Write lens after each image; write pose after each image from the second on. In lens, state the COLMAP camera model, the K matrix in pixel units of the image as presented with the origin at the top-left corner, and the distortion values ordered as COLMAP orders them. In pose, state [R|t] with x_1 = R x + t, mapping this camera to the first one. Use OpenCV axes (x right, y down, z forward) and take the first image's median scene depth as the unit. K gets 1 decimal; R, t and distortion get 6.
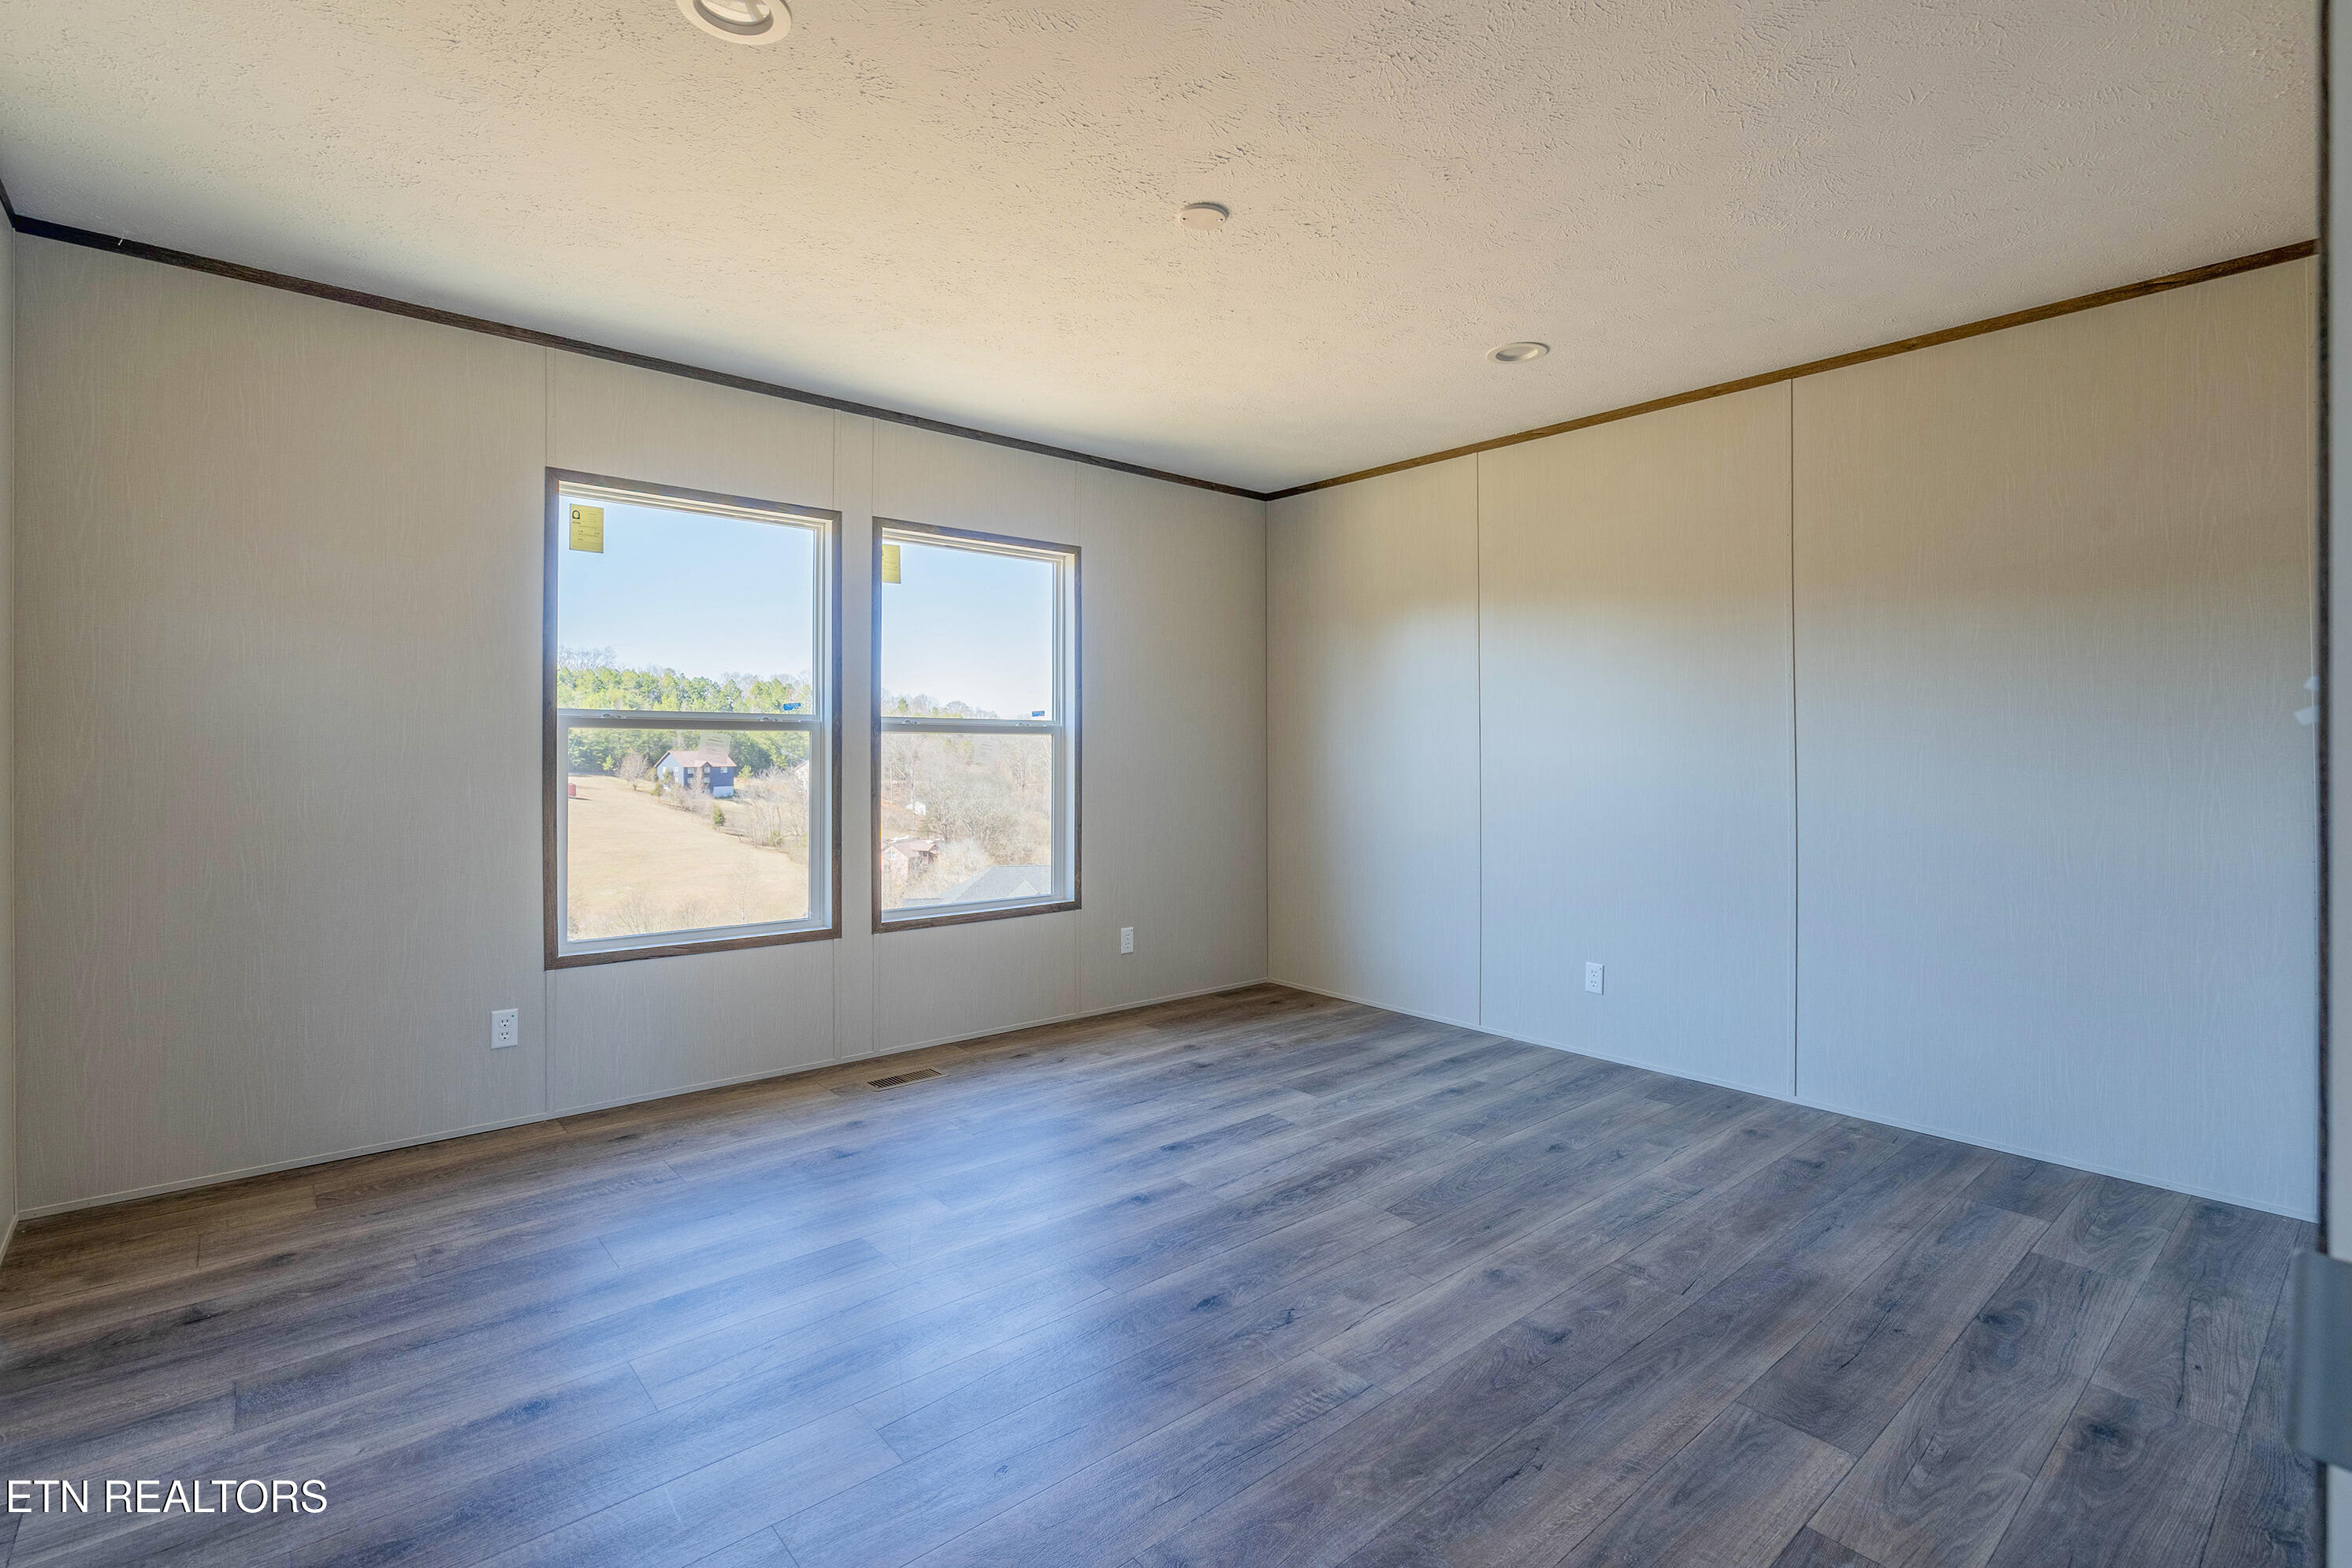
lens RADIAL K [[1104.9, 0, 1189.7], [0, 1104.9, 738.7], [0, 0, 1]] dist [-0.008527, 0.003735]
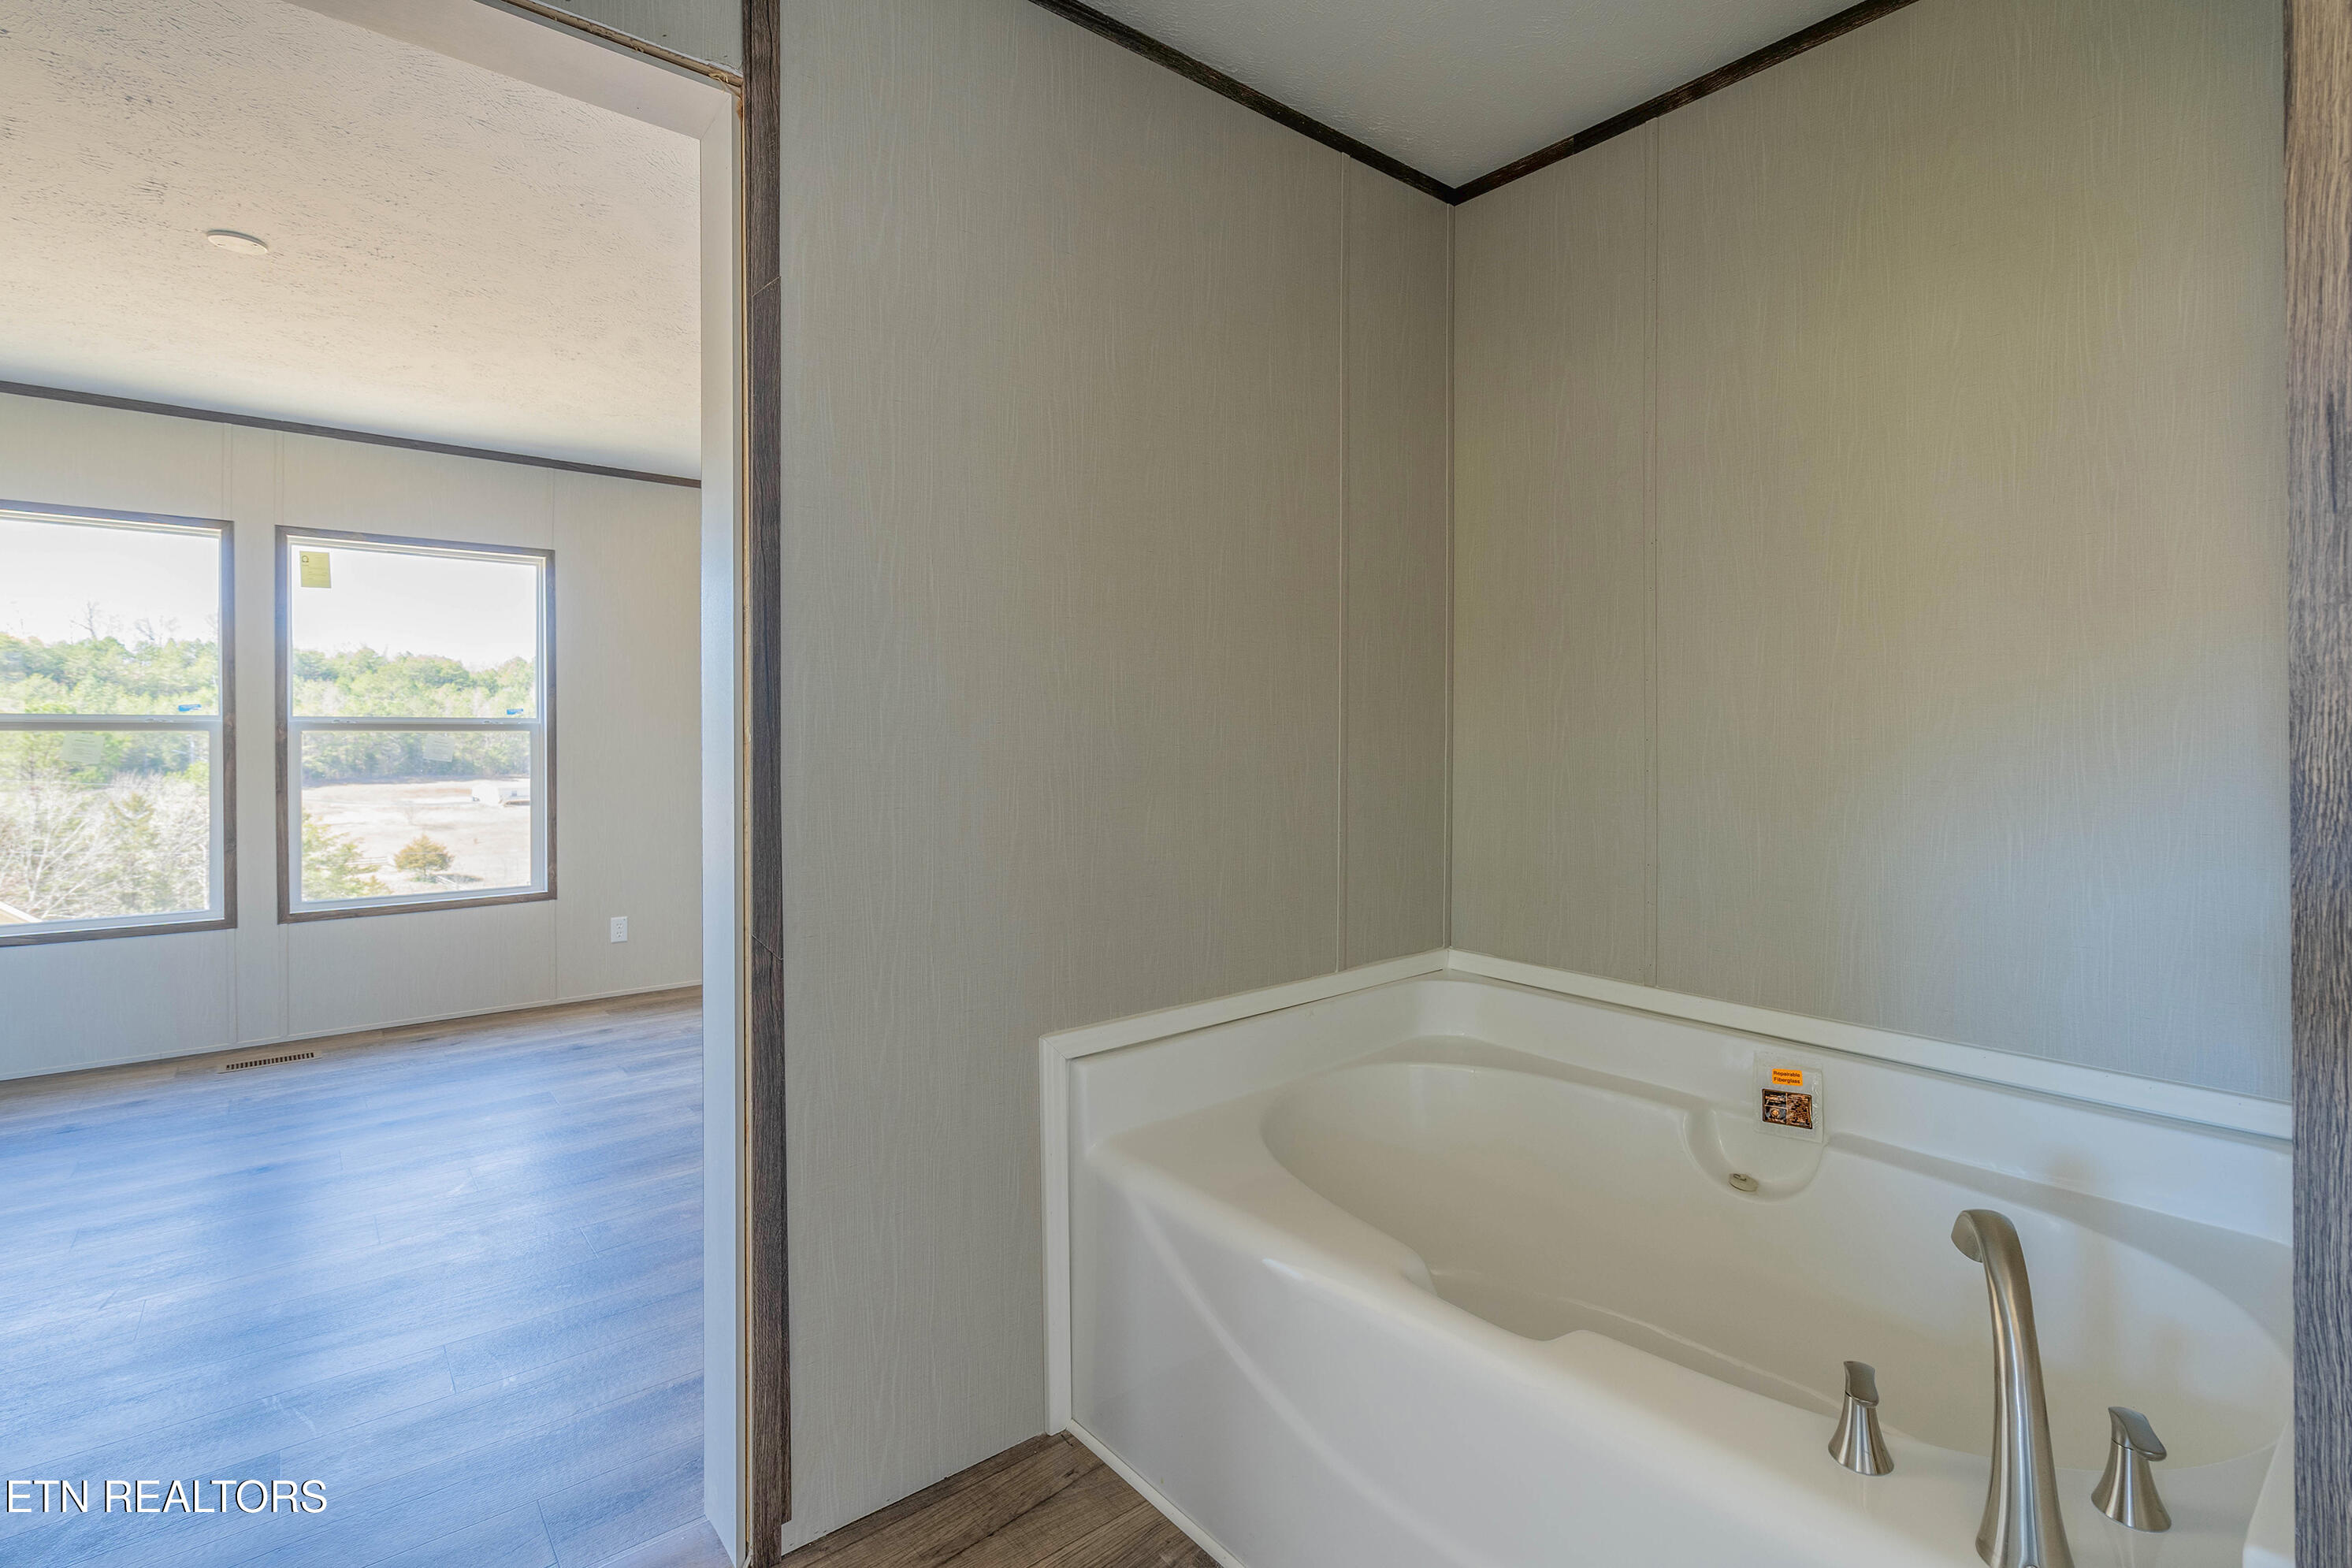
lens RADIAL K [[1104.9, 0, 1204.2], [0, 1104.9, 726.6], [0, 0, 1]] dist [-0.008527, 0.003735]
pose [[0.999752, -0.013995, -0.017318, 0.610789], [0.013901, 0.999888, -0.005493, 0.007658], [0.017393, 0.005251, 0.999835, -0.027590]]
